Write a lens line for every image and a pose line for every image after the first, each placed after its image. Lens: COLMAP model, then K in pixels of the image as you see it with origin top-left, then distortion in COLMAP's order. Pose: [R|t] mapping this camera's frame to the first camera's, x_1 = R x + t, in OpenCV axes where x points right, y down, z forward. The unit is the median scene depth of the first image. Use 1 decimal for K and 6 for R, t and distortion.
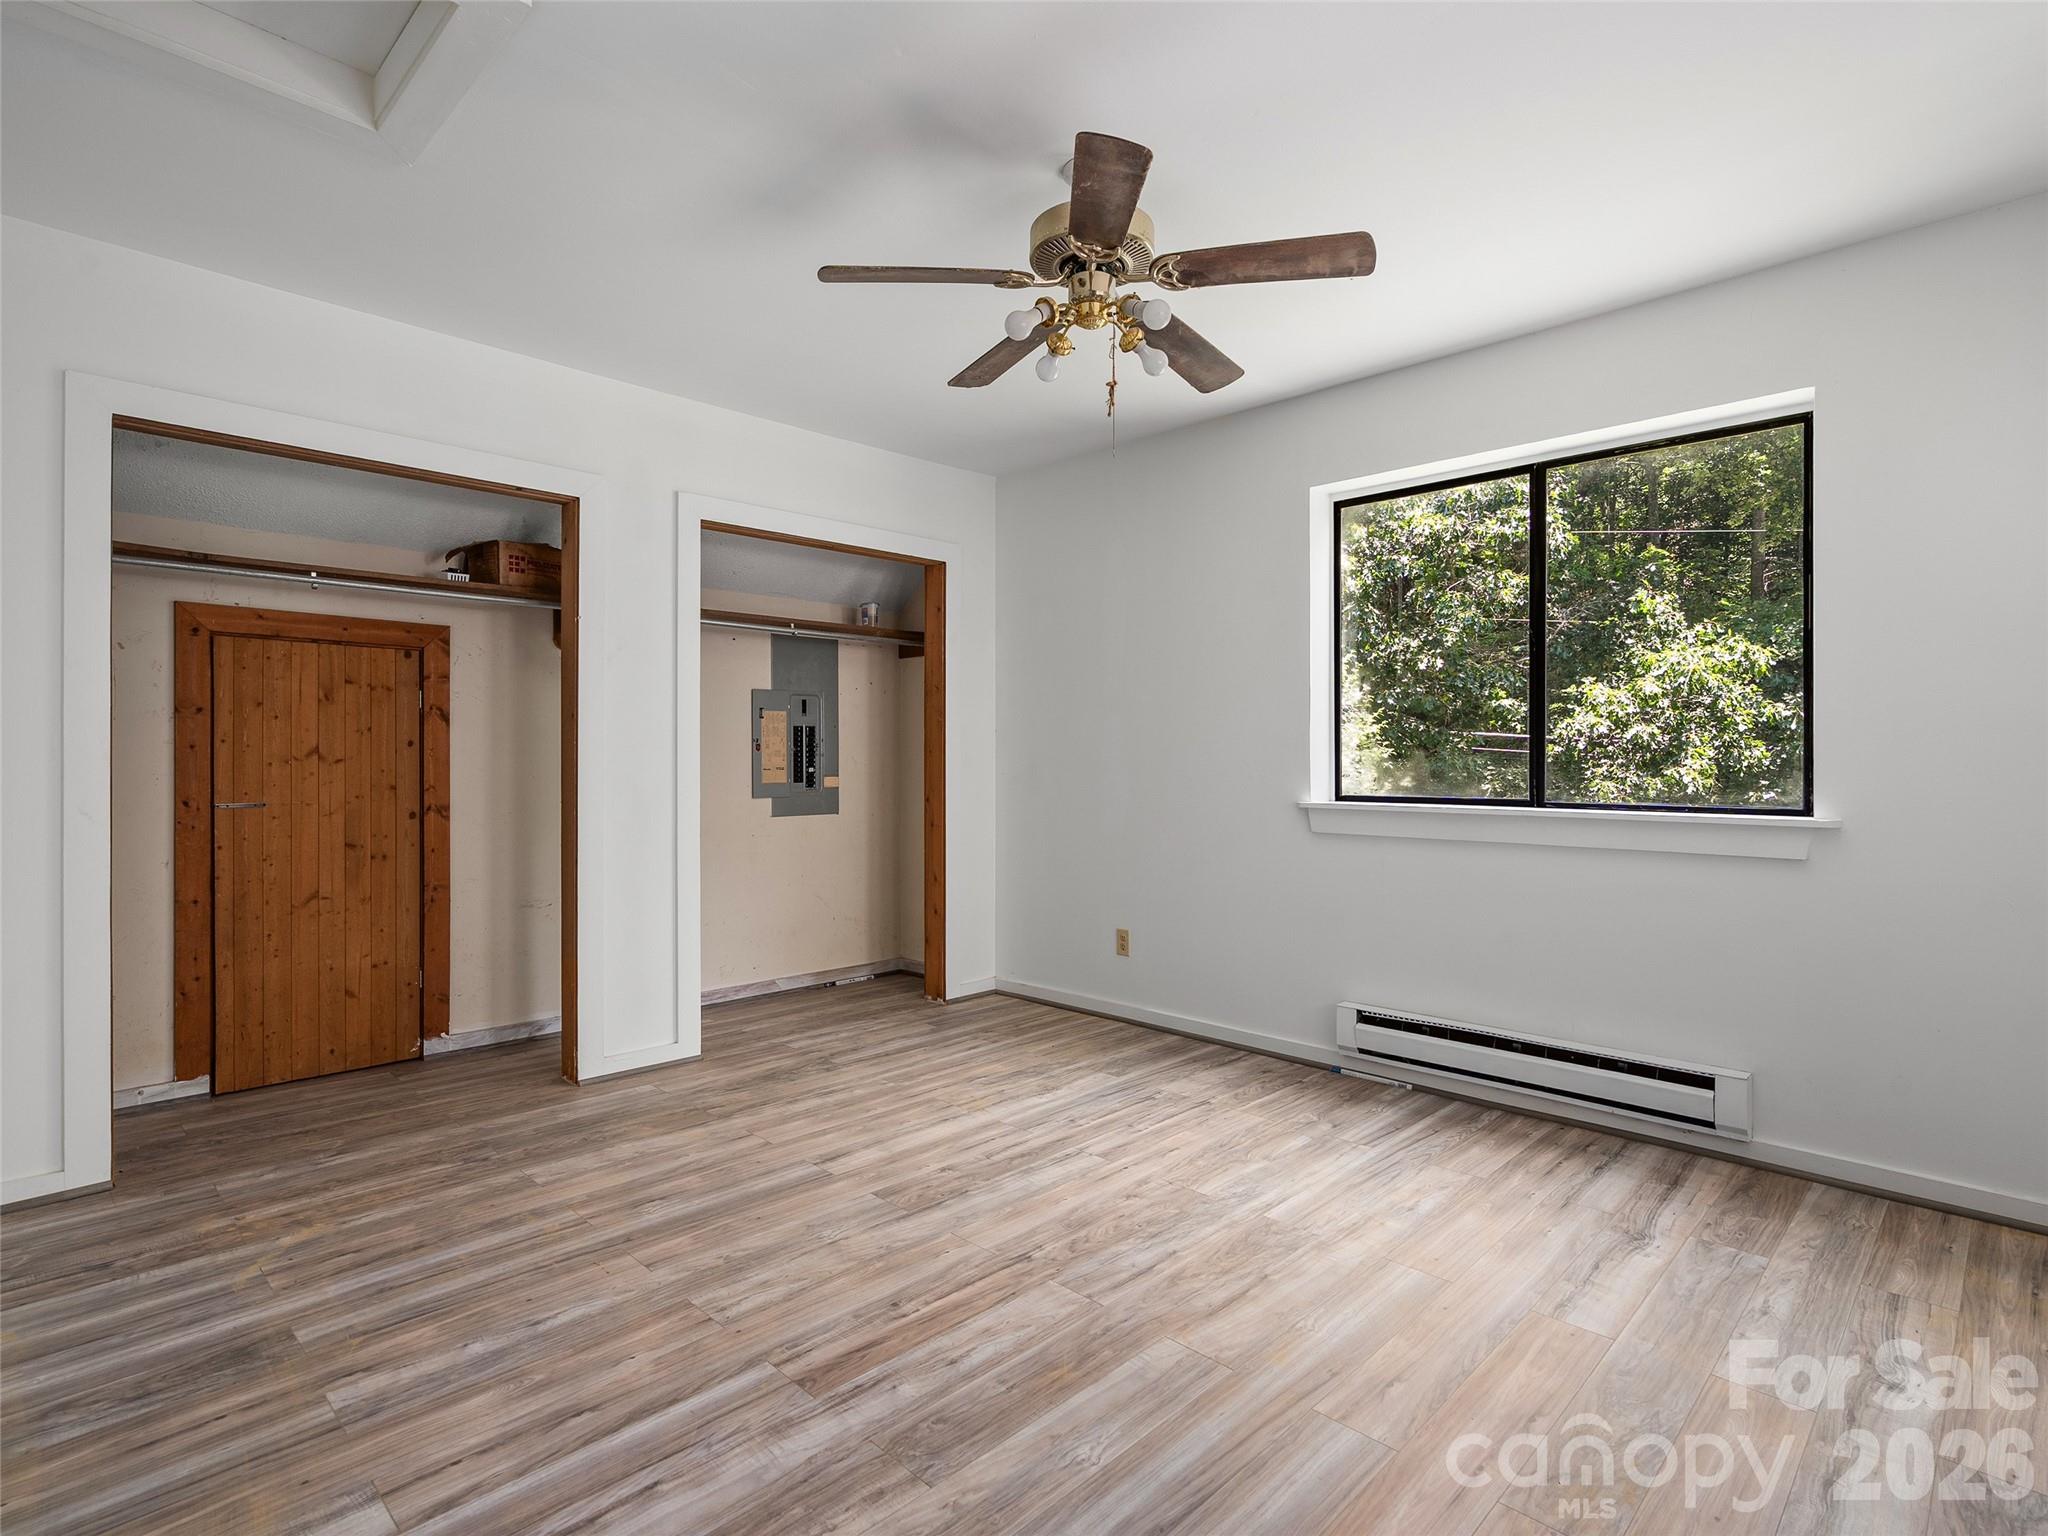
lens RADIAL K [[1039.6, 0, 1015.0], [0, 1039.6, 761.8], [0, 0, 1]] dist [-0.013407, 0.007304]
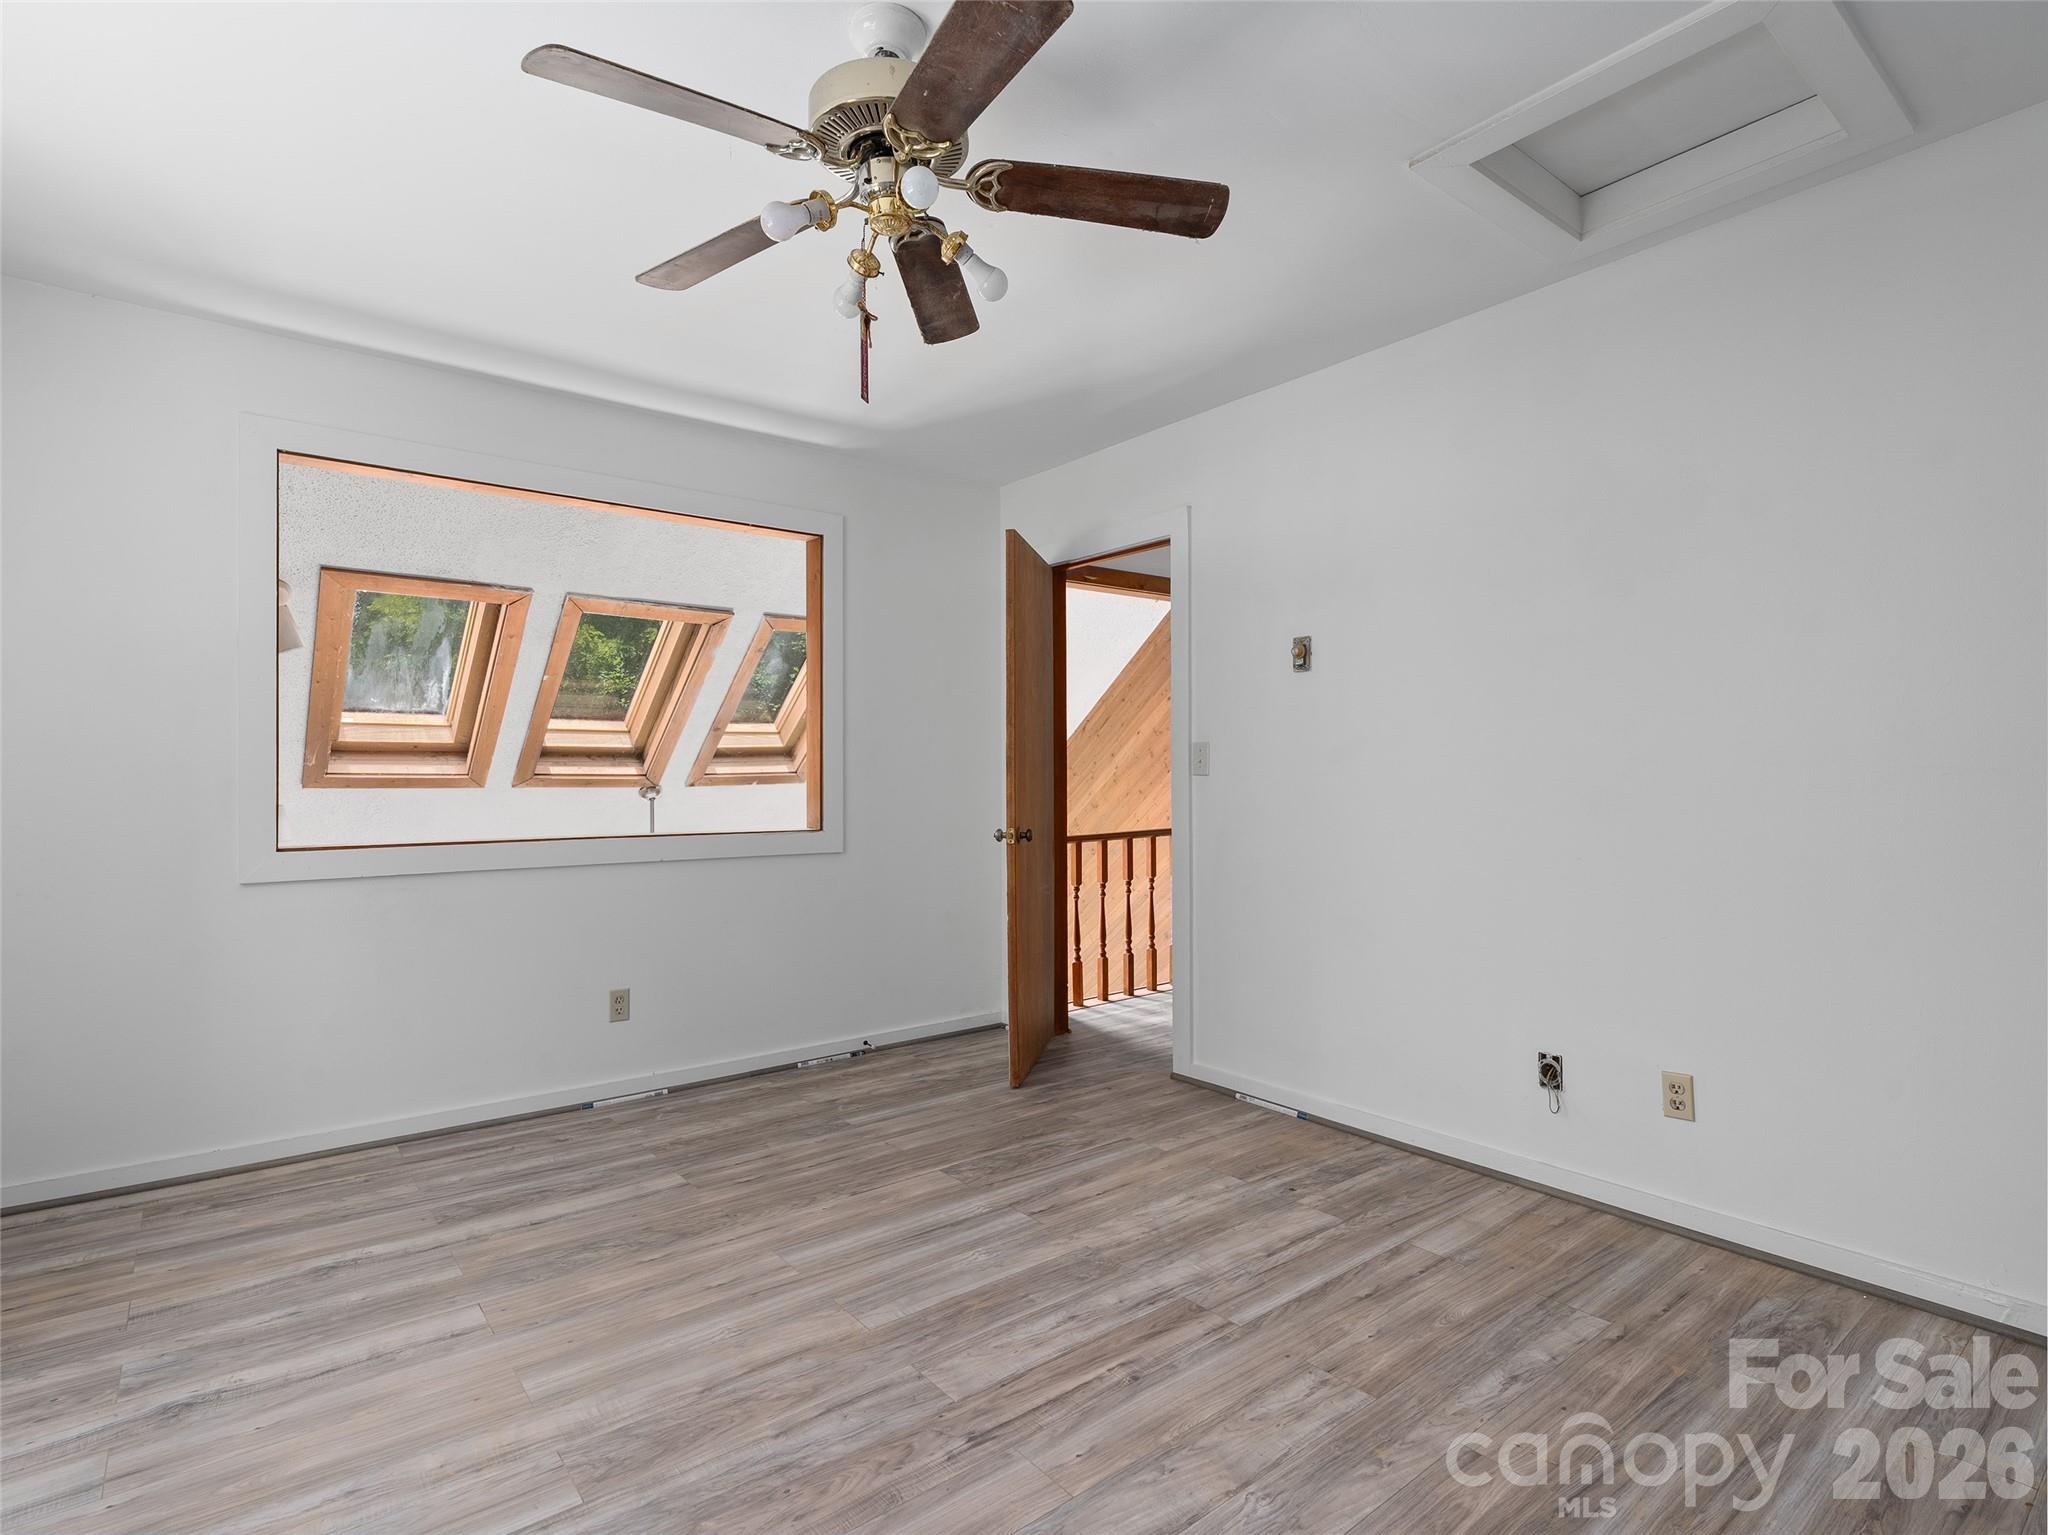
lens RADIAL K [[1039.6, 0, 1015.0], [0, 1039.6, 761.3], [0, 0, 1]] dist [-0.013407, 0.007304]
pose [[-0.992829, 0.004855, 0.119444, -0.133430], [0.004005, 0.999965, -0.007359, -0.014875], [-0.119475, -0.006828, -0.992814, 2.093160]]
